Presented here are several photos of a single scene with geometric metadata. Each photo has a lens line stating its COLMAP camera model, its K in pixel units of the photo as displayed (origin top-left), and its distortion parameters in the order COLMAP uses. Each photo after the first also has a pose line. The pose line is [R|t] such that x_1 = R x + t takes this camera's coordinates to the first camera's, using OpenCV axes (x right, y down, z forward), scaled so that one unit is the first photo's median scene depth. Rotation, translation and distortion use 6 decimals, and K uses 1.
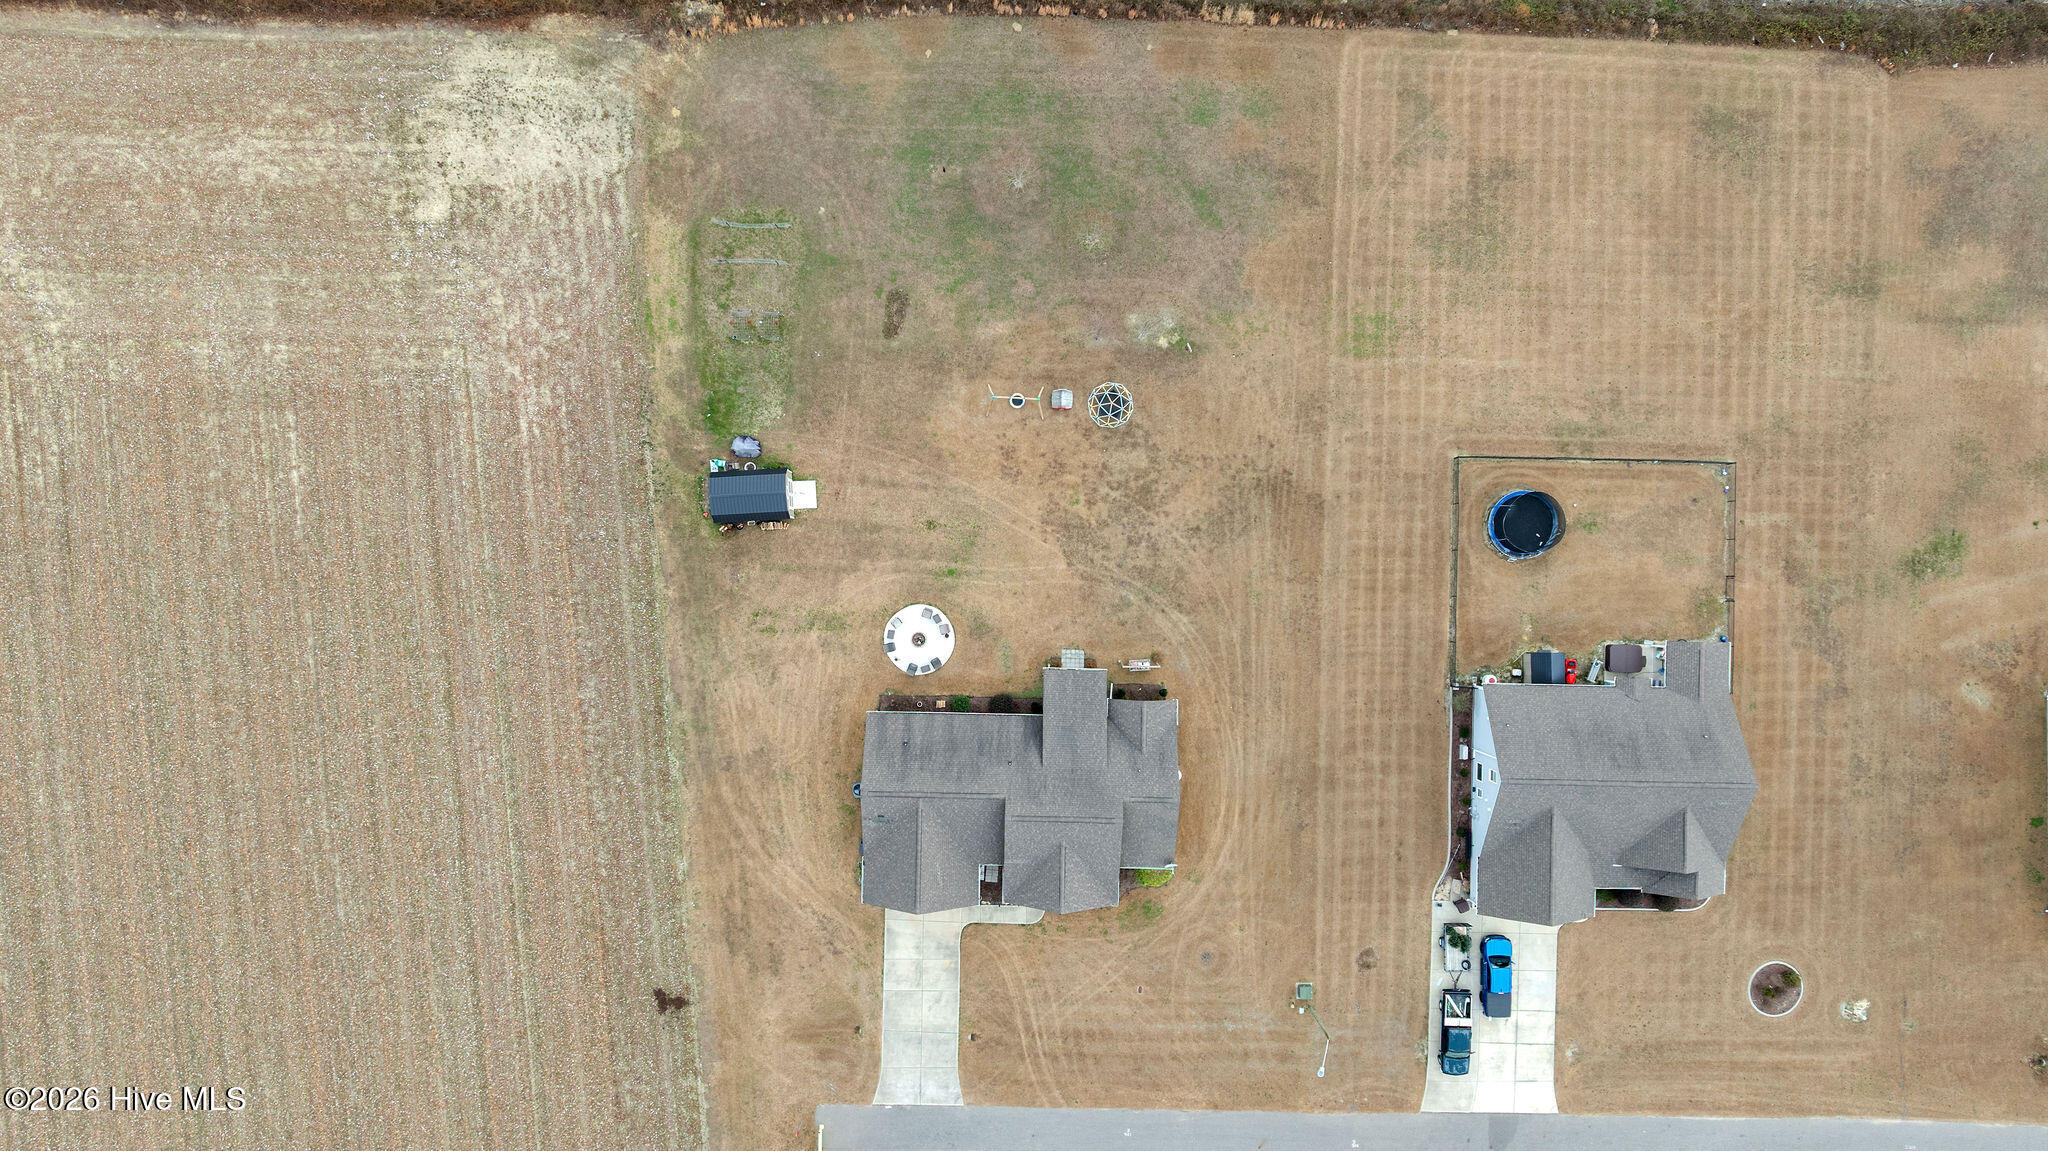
lens RADIAL K [[1442.0, 0, 1024.0], [0, 1442.0, 575.5], [0, 0, 1]] dist [-0.017752, 0.000240]
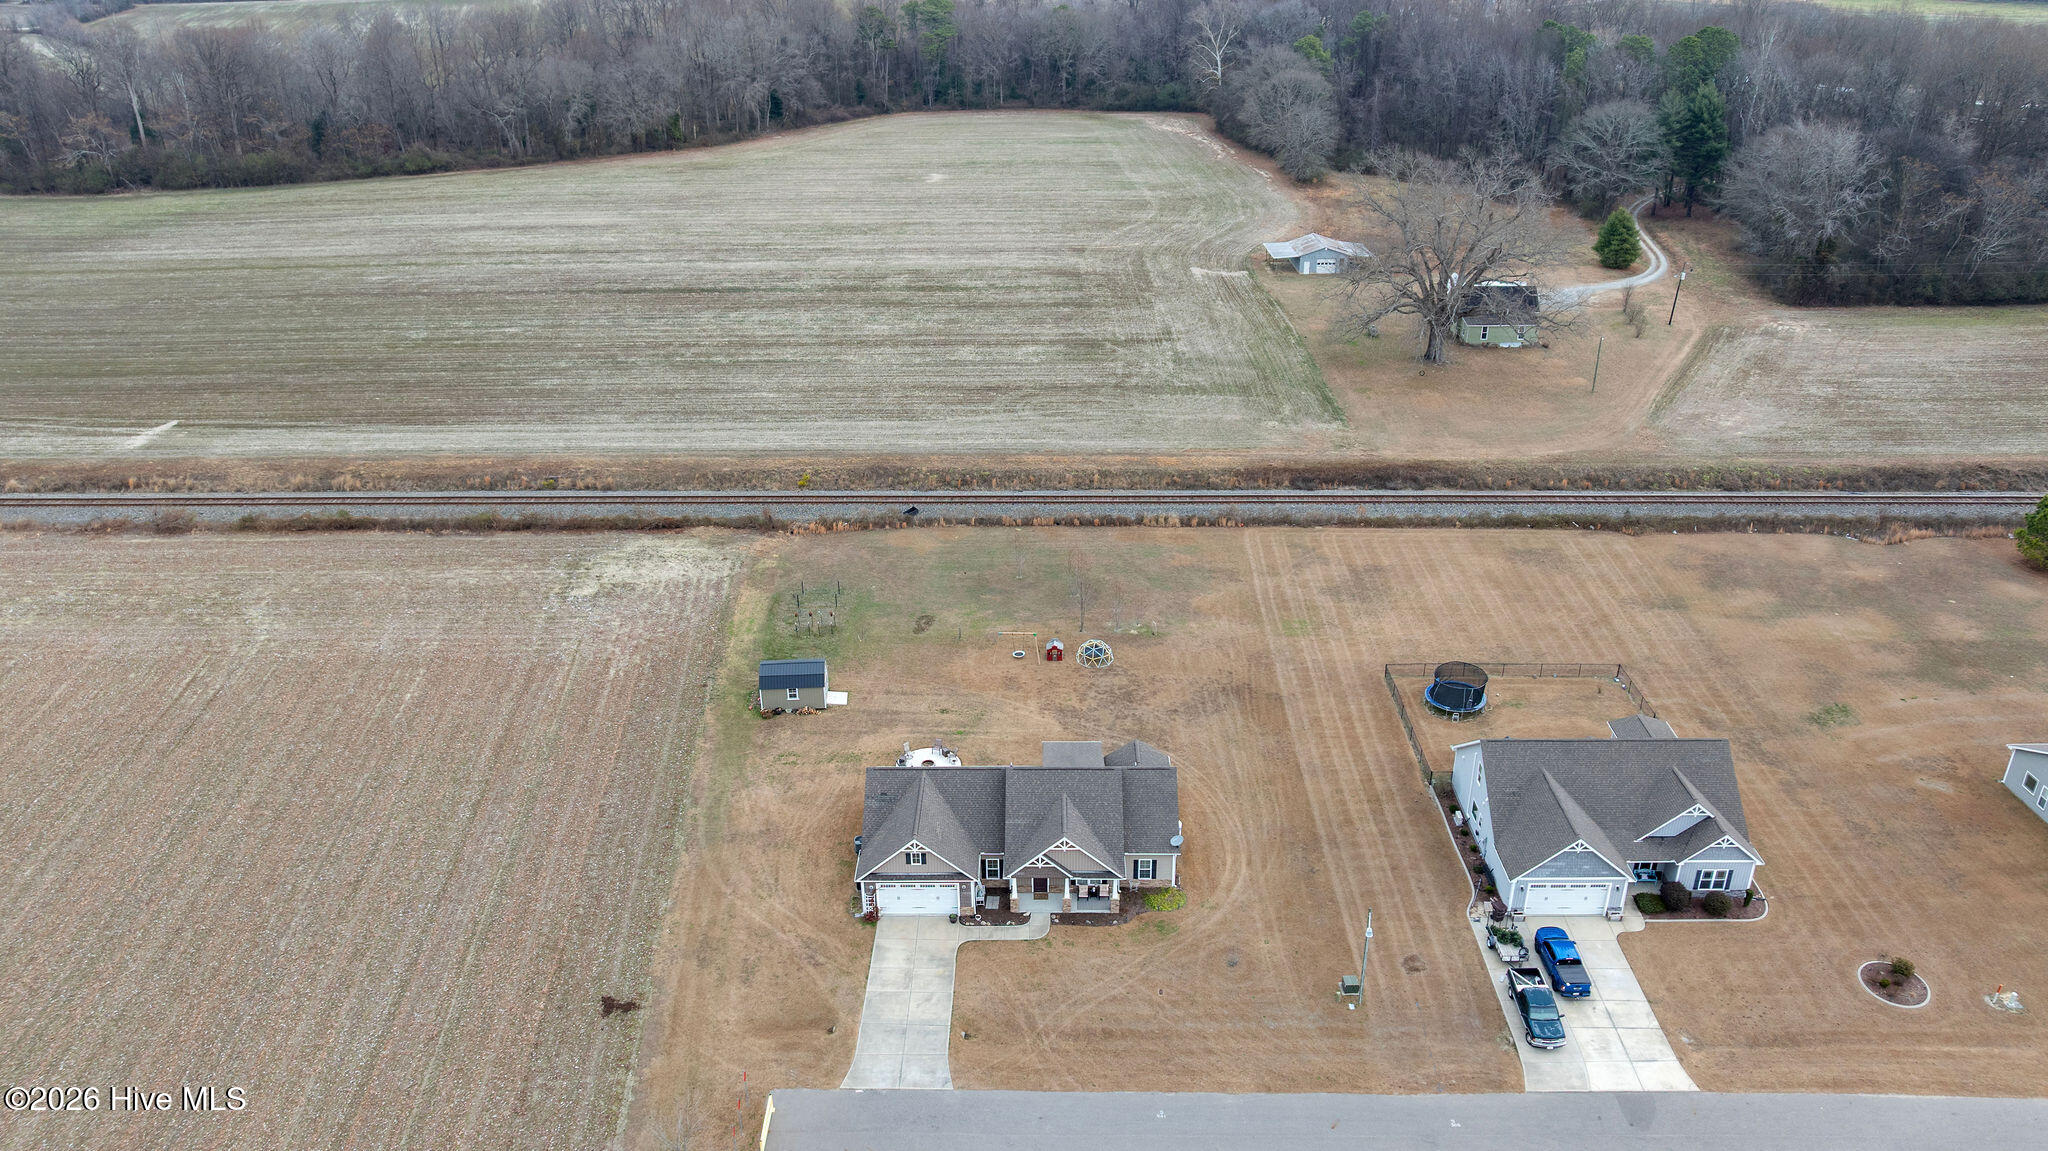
lens RADIAL K [[1442.0, 0, 1024.0], [0, 1442.0, 575.5], [0, 0, 1]] dist [-0.017752, 0.000240]
pose [[0.999886, -0.014950, -0.001902, 0.003350], [0.005165, 0.458510, -0.888674, 0.944933], [0.014158, 0.888563, 0.458535, 0.376713]]
